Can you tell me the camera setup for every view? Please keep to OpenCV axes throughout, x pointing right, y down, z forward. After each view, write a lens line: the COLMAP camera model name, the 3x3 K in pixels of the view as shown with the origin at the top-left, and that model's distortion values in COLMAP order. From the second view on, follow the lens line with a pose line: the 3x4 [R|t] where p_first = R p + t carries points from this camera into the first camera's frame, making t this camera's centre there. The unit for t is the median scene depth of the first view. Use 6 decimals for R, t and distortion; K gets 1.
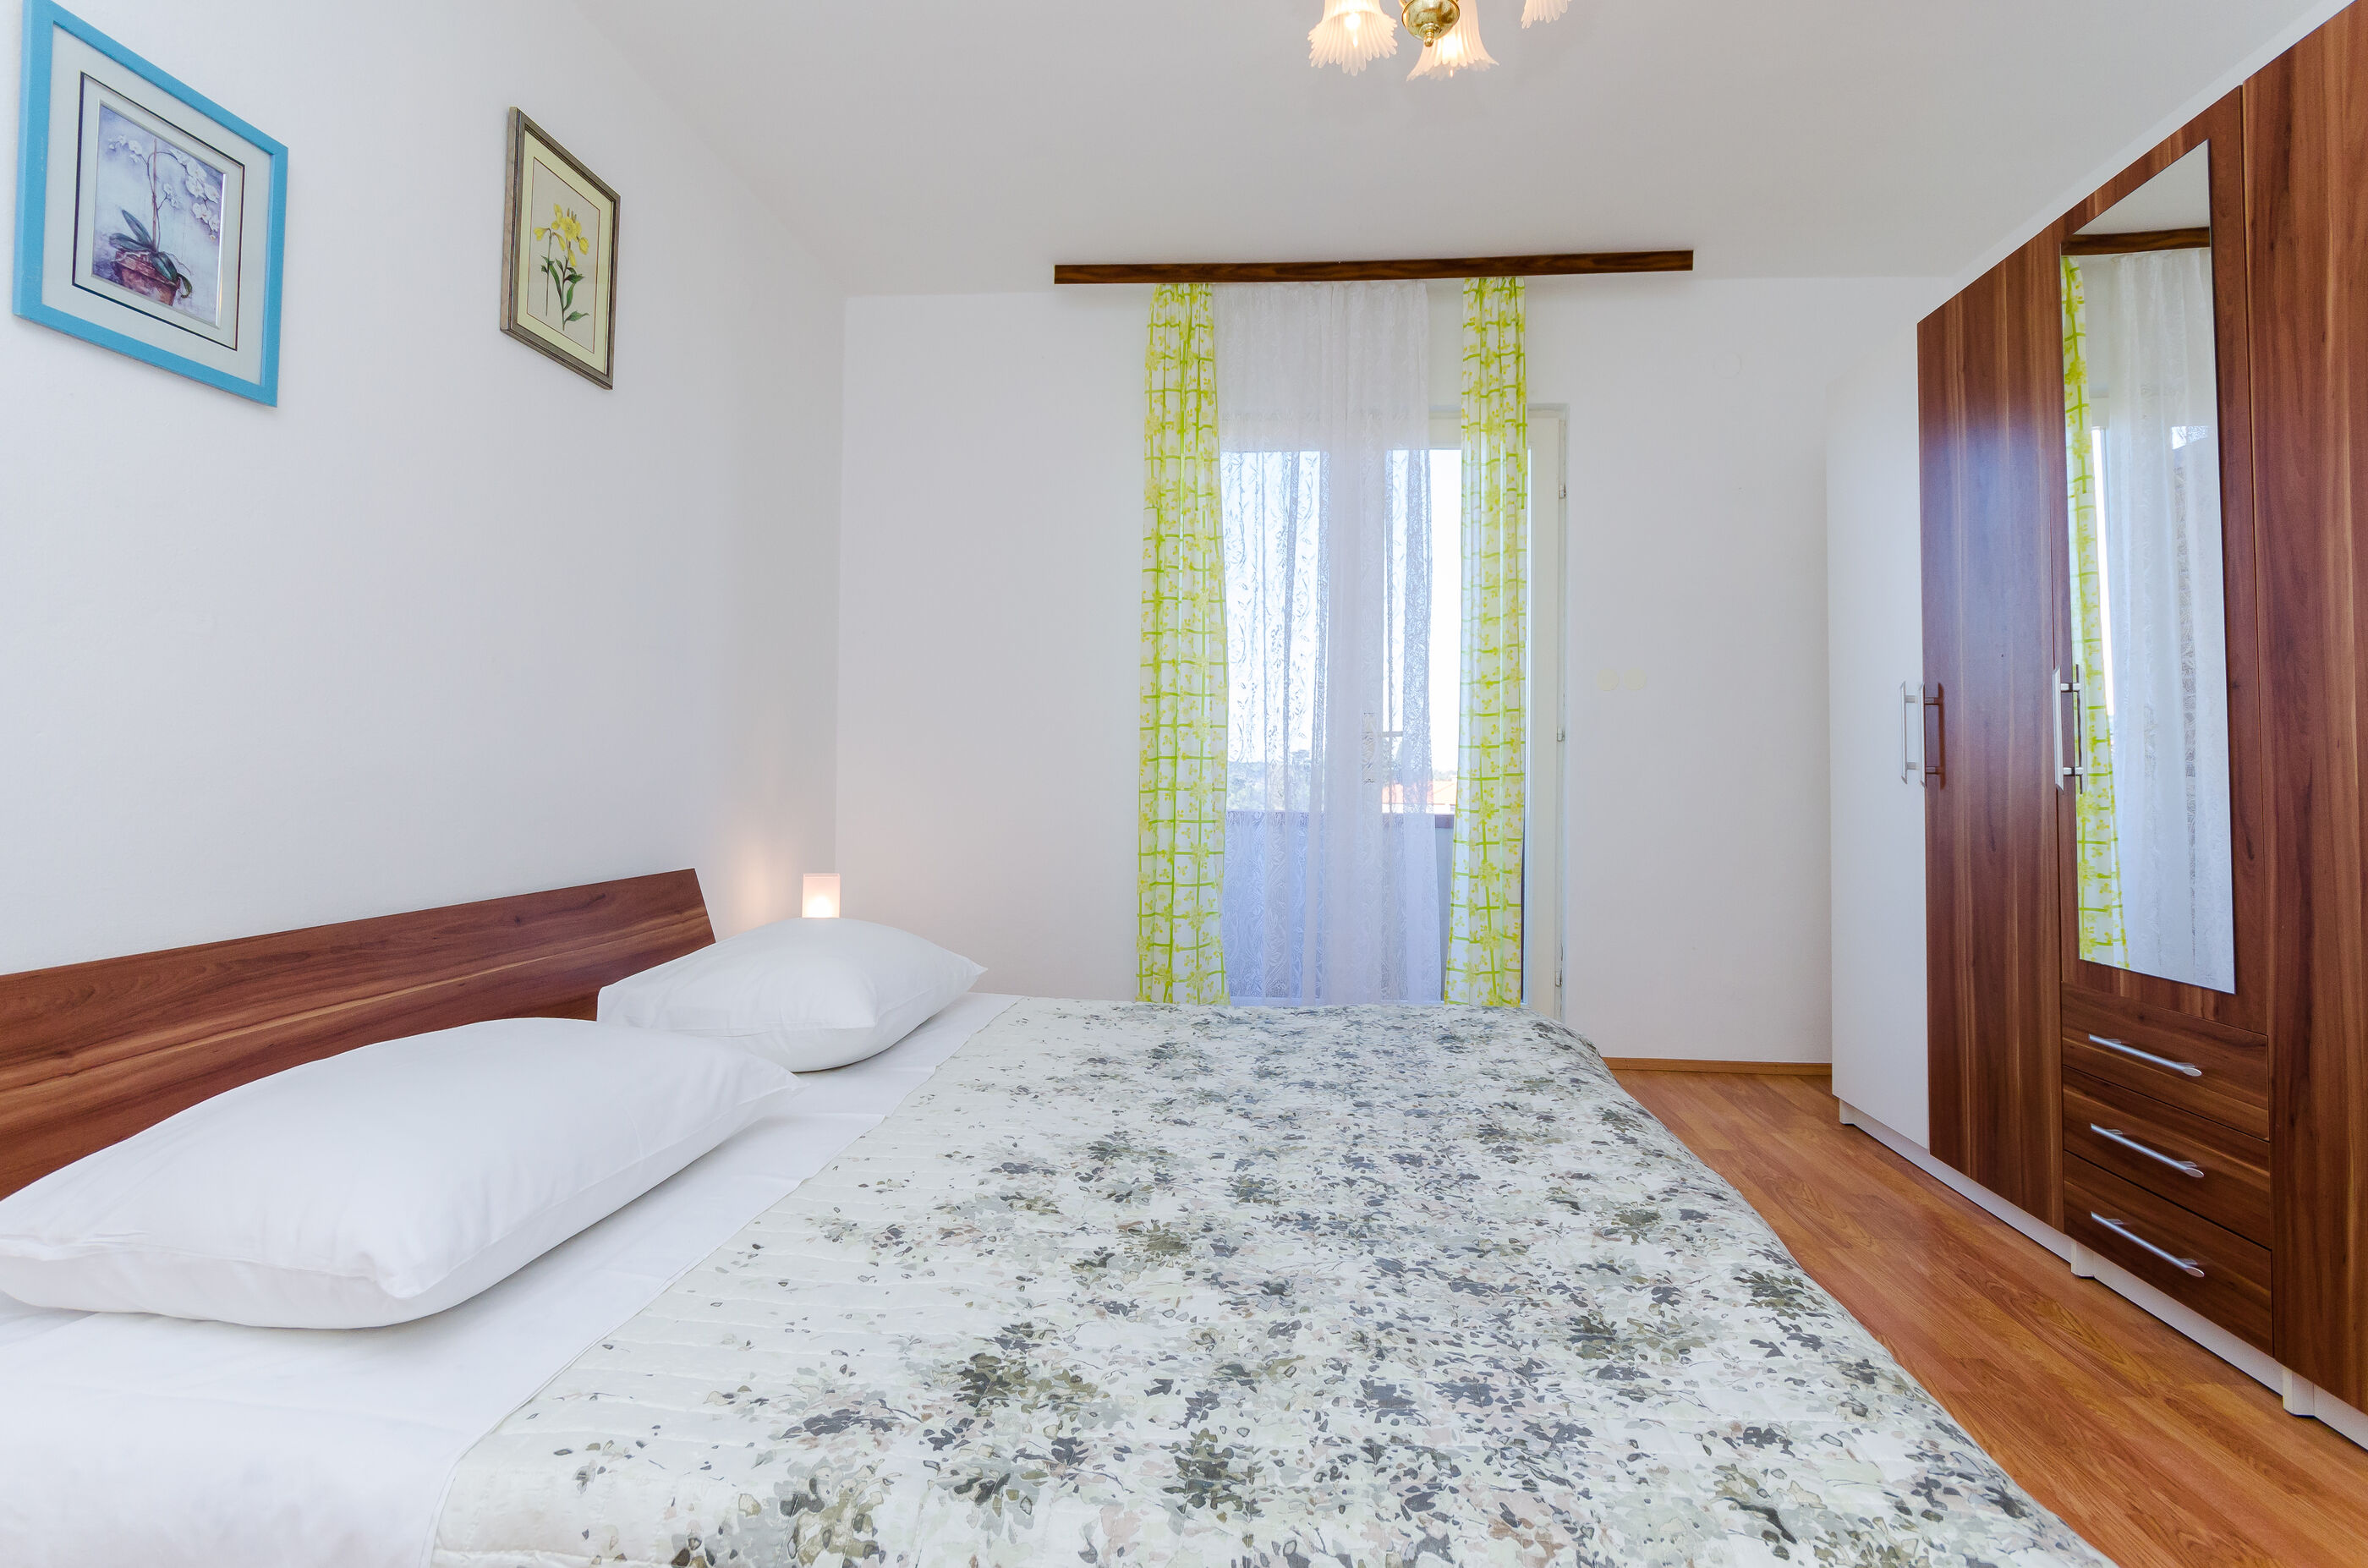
lens RADIAL K [[1174.3, 0, 1190.1], [0, 1174.3, 798.0], [0, 0, 1]] dist [-0.006313, -0.000991]
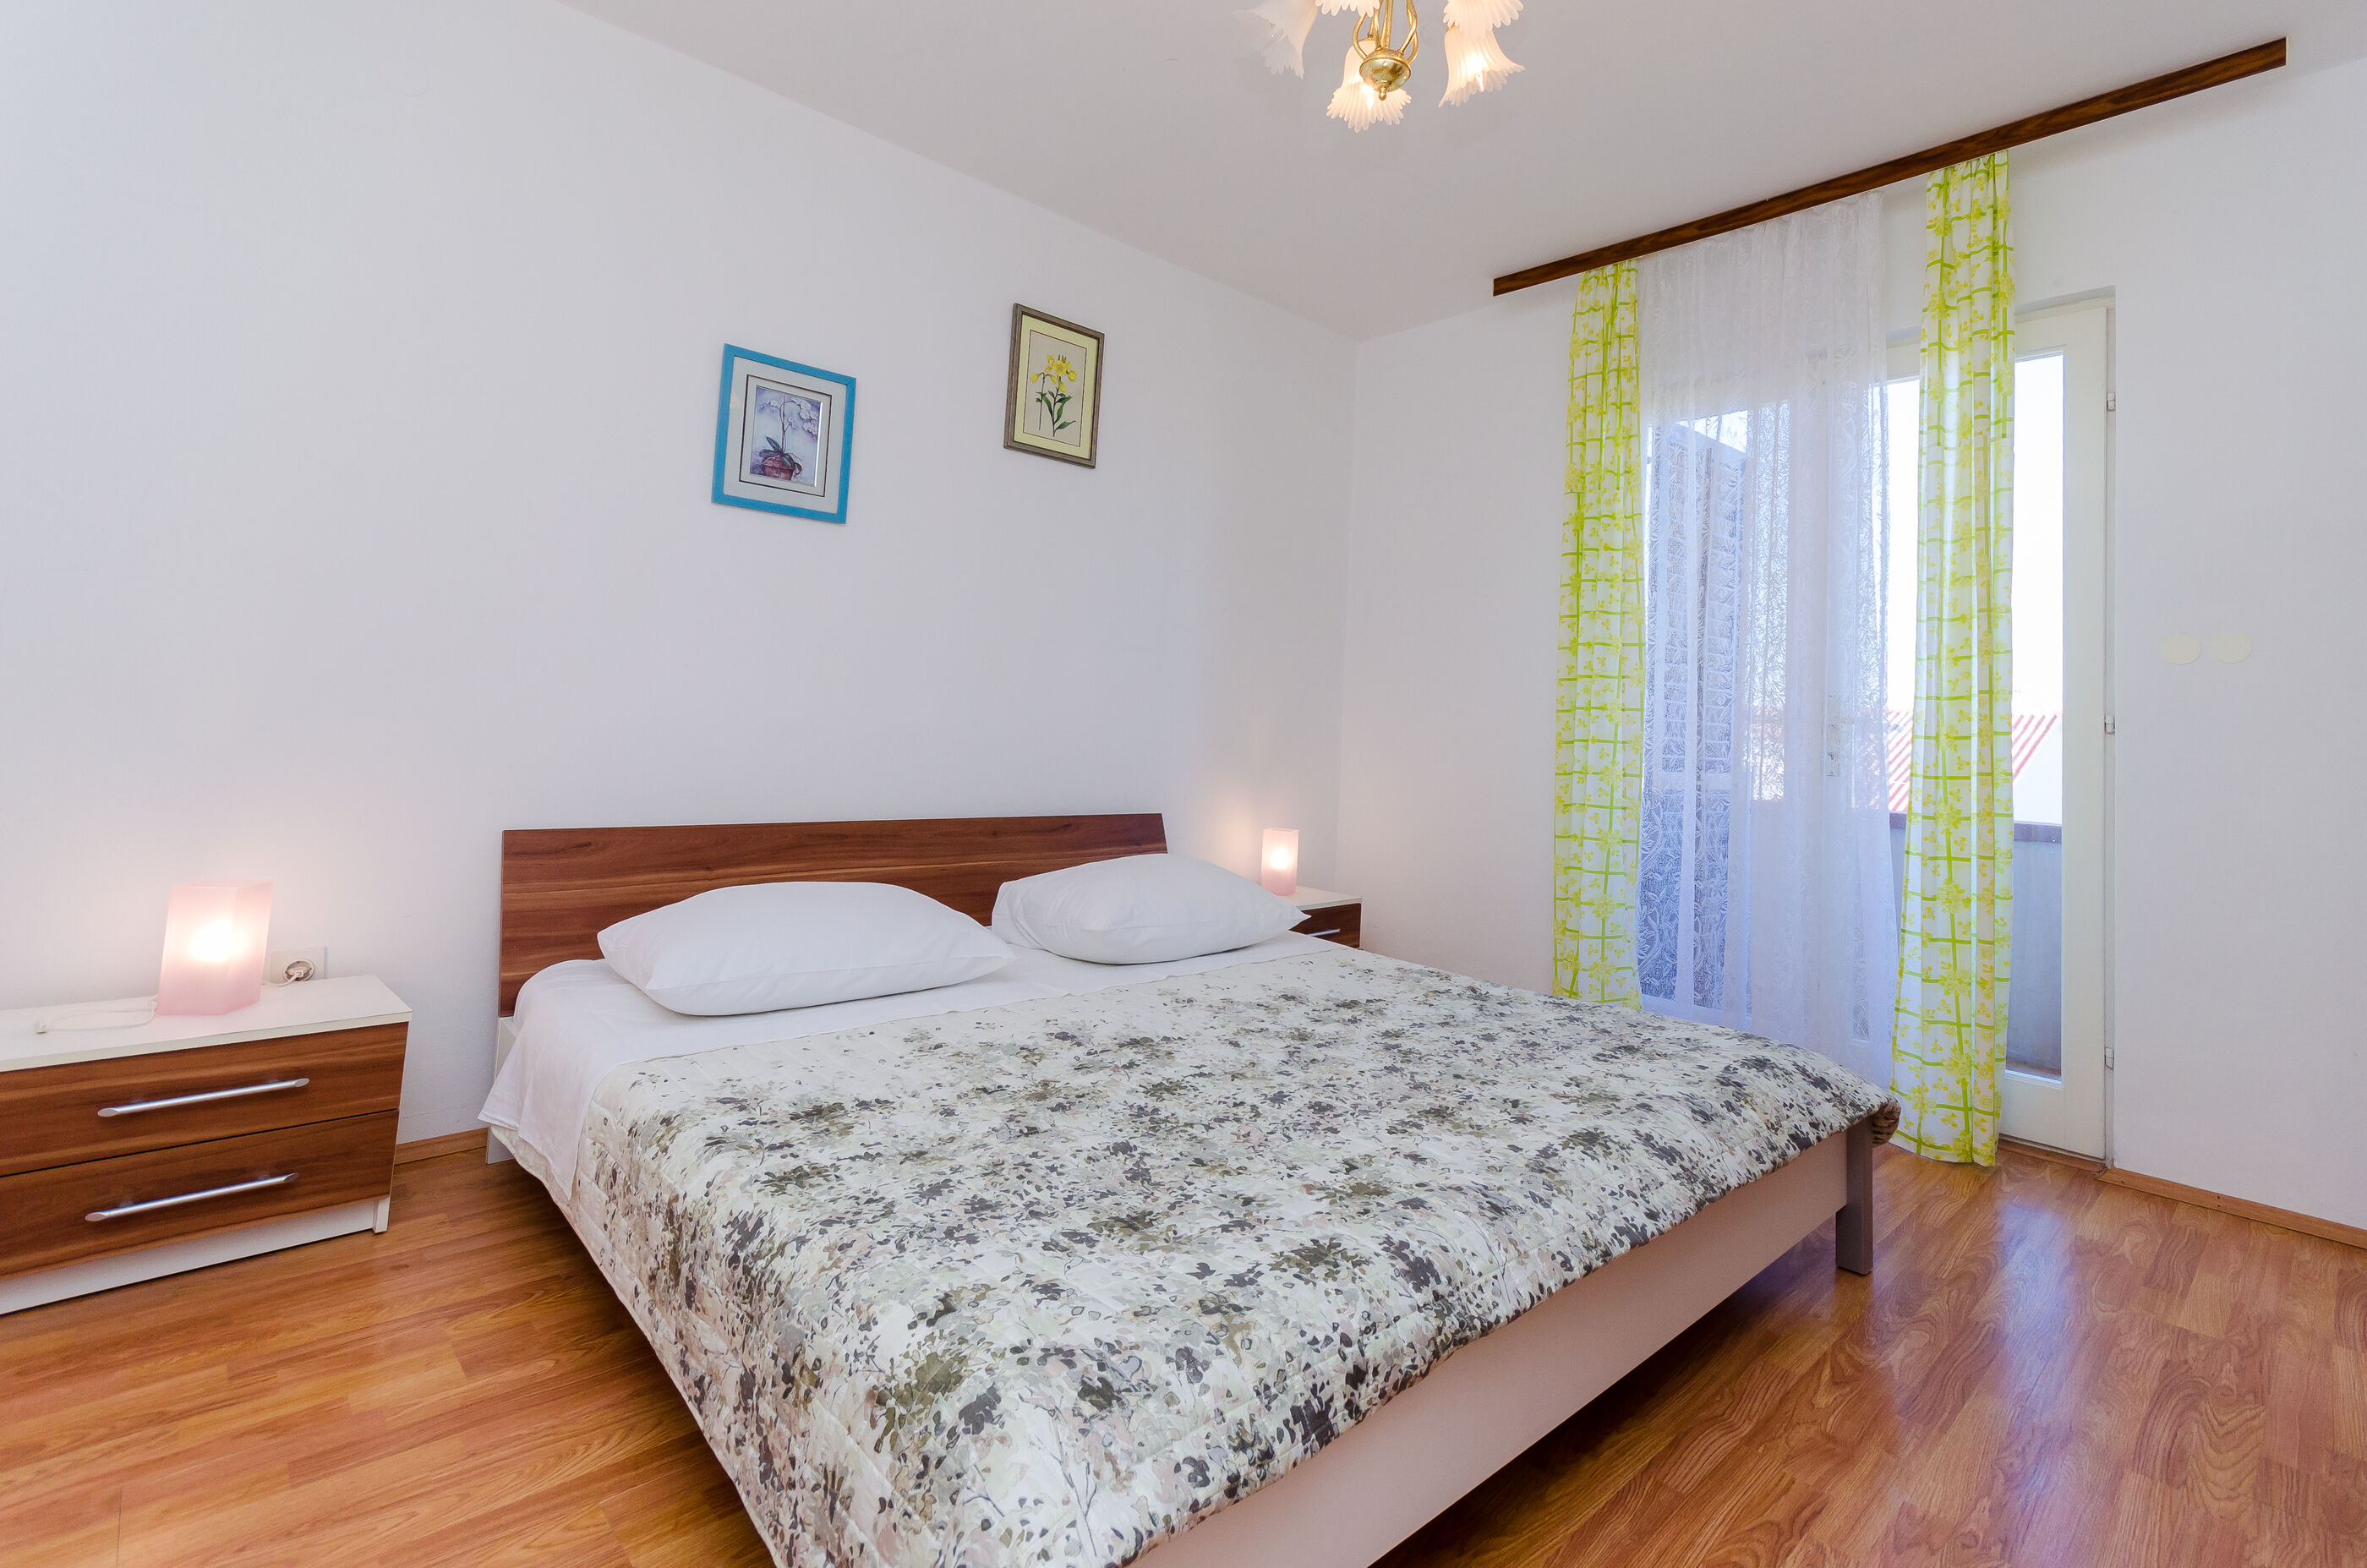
lens RADIAL K [[1108.1, 0, 1082.5], [0, 1108.1, 705.8], [0, 0, 1]] dist [0.002418, 0.000726]
pose [[0.709493, 0.006844, -0.704679, 0.673999], [-0.049851, 0.997935, -0.040499, -0.009718], [0.702947, 0.063863, 0.708369, 0.083106]]
